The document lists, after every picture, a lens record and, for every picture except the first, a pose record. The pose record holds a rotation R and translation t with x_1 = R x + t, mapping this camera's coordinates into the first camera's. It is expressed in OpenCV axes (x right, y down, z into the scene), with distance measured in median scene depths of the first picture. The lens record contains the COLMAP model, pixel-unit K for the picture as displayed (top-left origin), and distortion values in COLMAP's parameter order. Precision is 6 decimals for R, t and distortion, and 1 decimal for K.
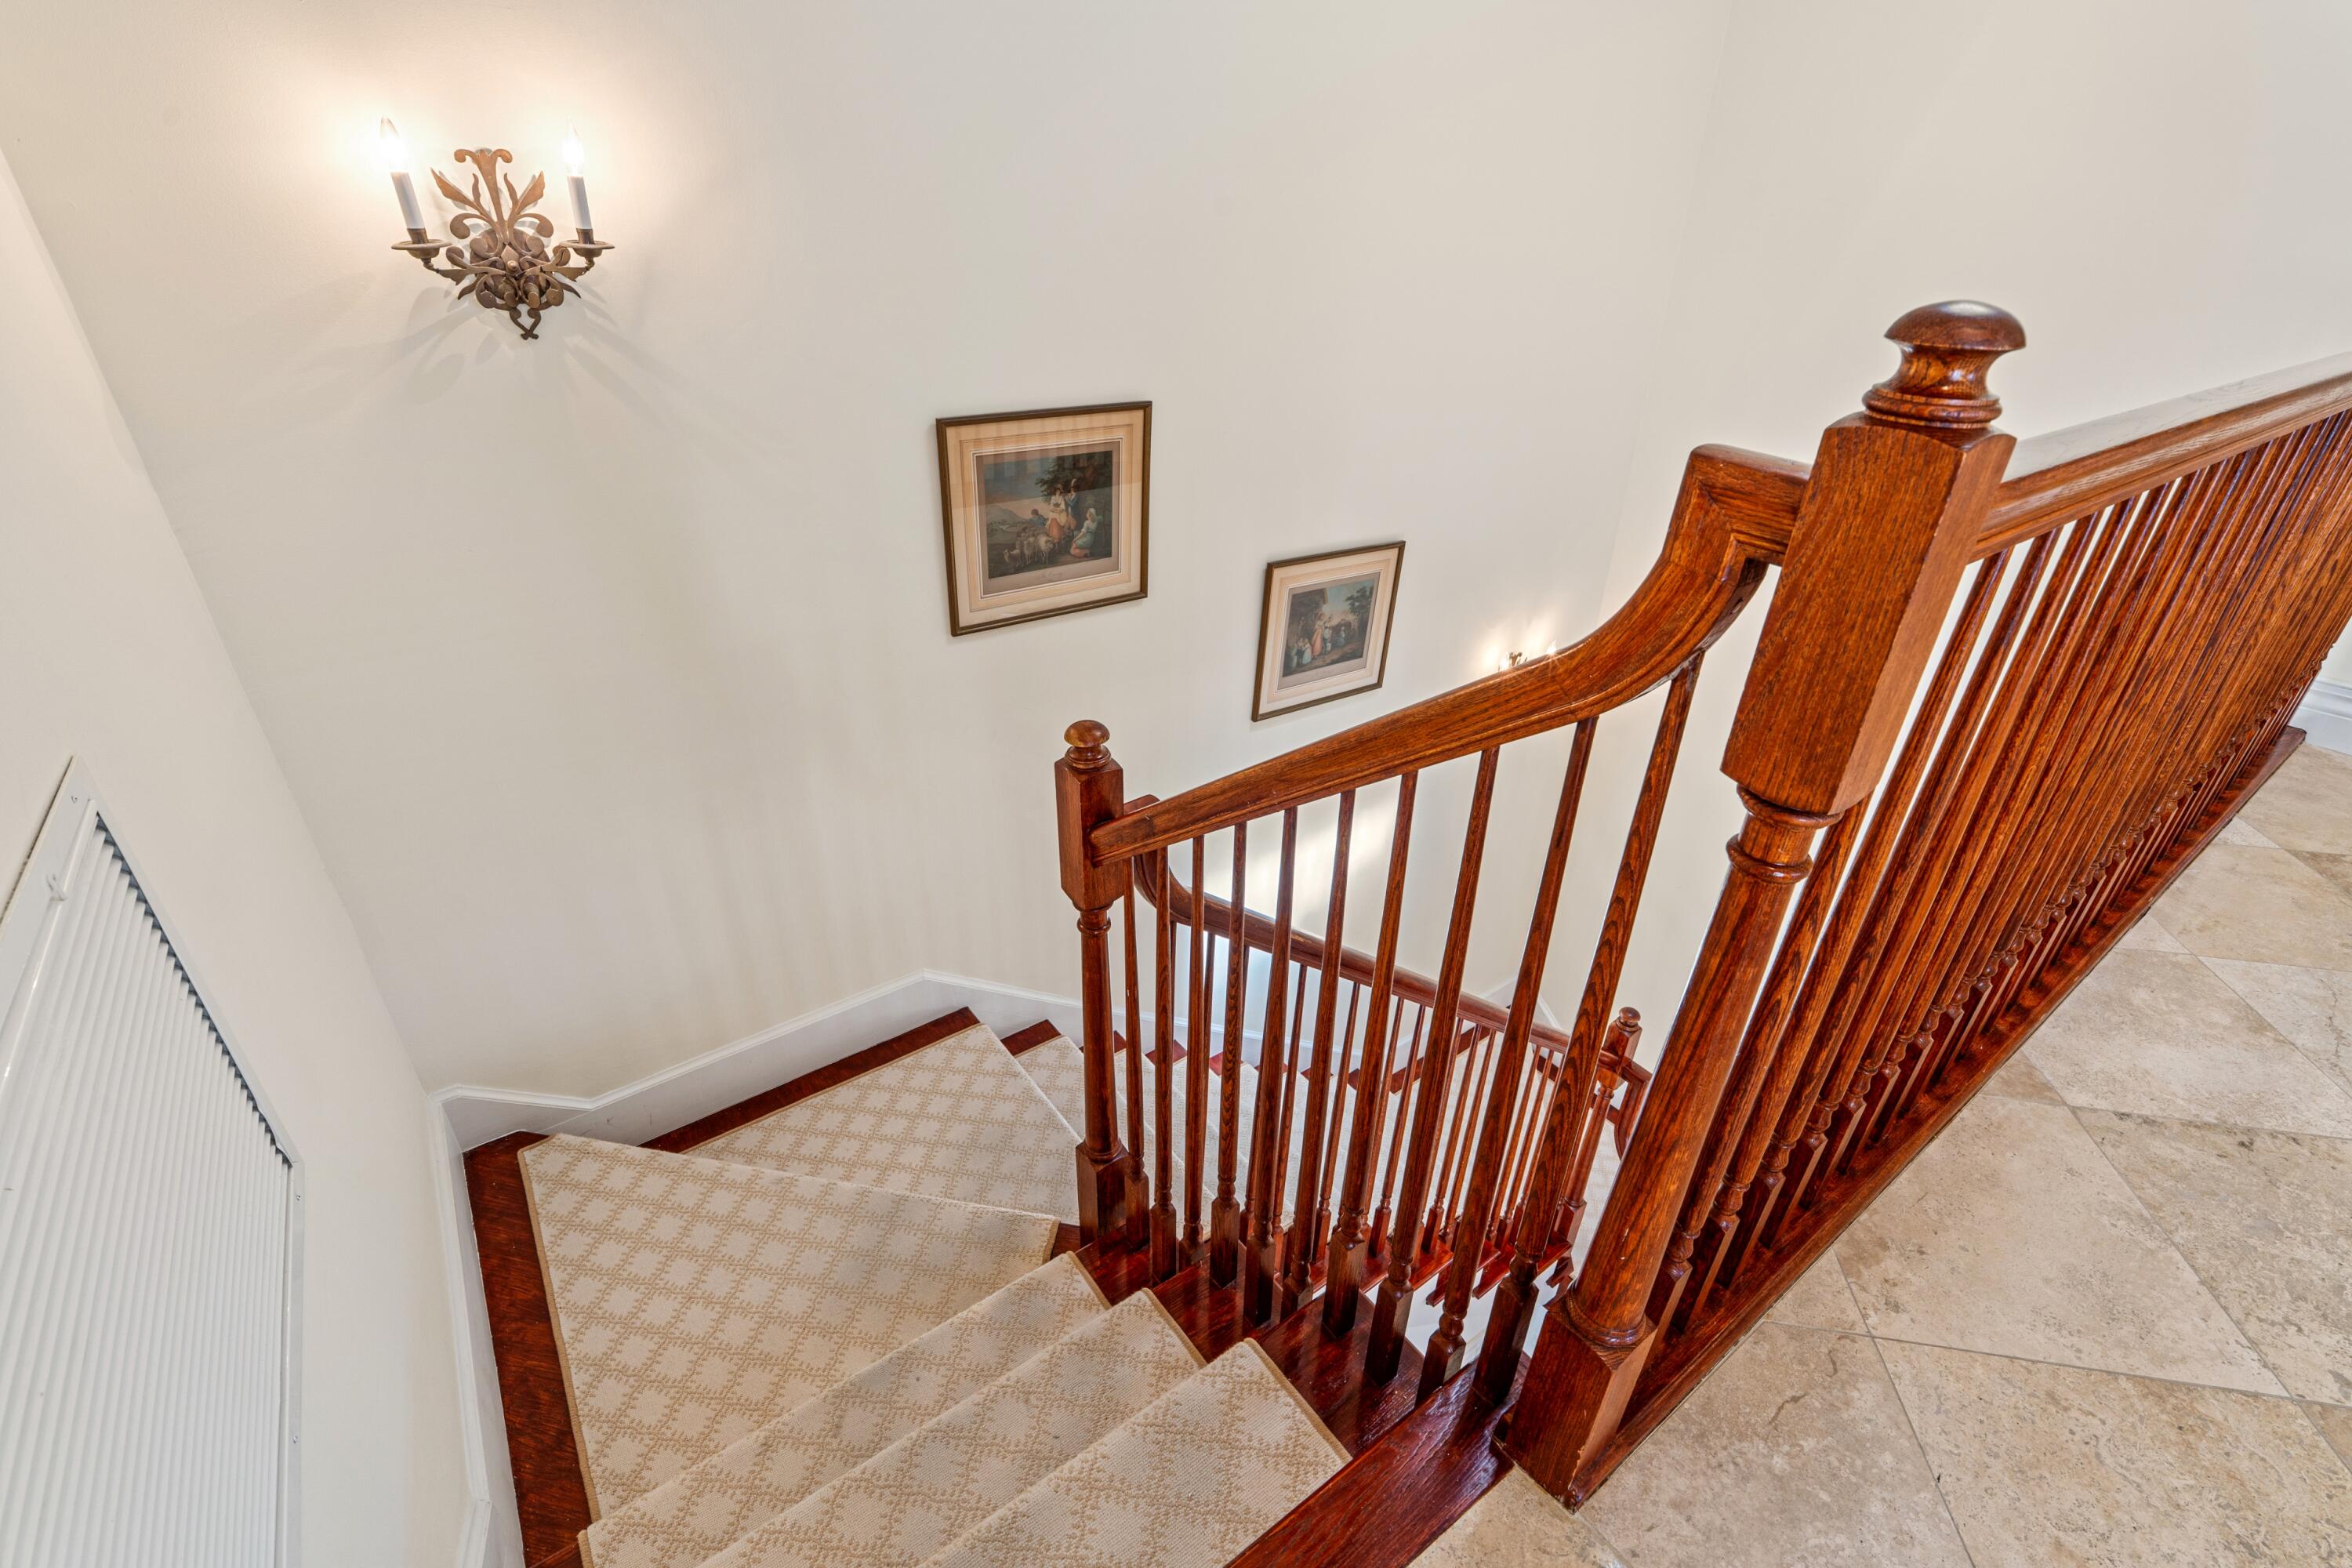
lens RADIAL K [[1065.5, 0, 1171.1], [0, 1065.5, 786.8], [0, 0, 1]] dist [-0.006598, 0.001623]
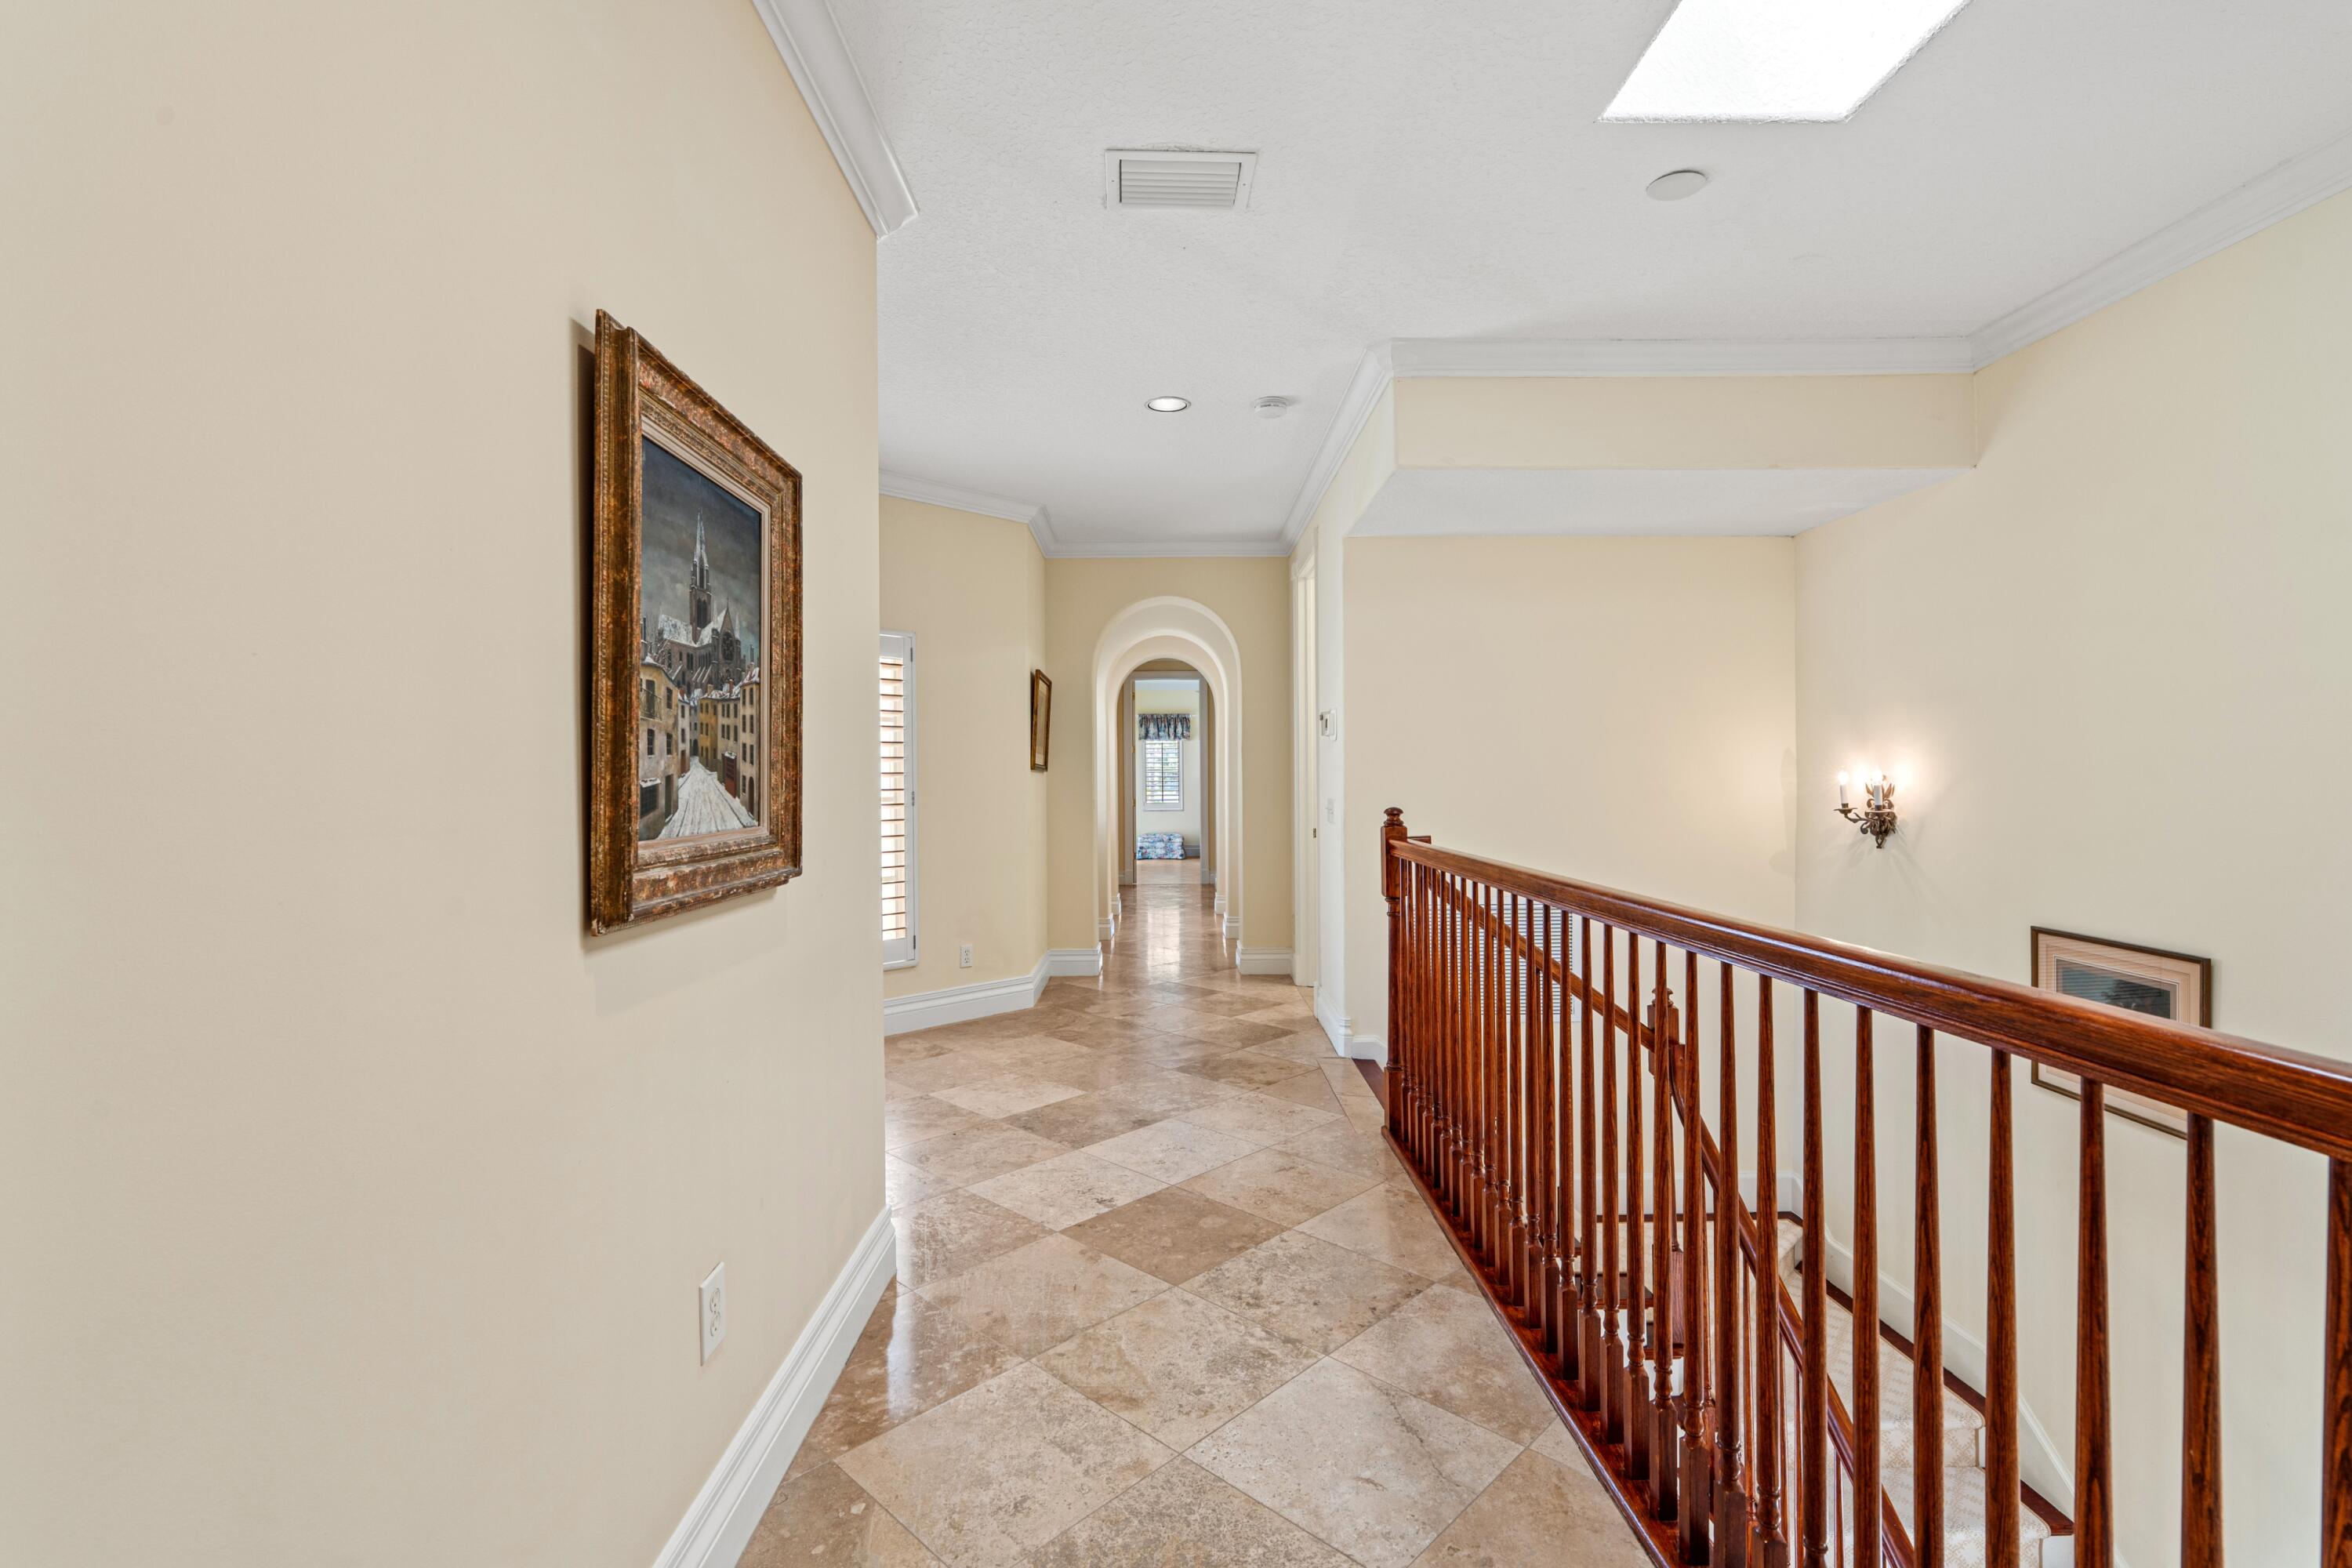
lens RADIAL K [[1065.5, 0, 1177.1], [0, 1065.5, 780.6], [0, 0, 1]] dist [-0.006598, 0.001623]
pose [[-0.577745, -0.007670, -0.816181, 2.171904], [-0.393528, 0.878675, 0.270306, -0.595336], [0.715085, 0.477358, -0.510669, 1.061950]]
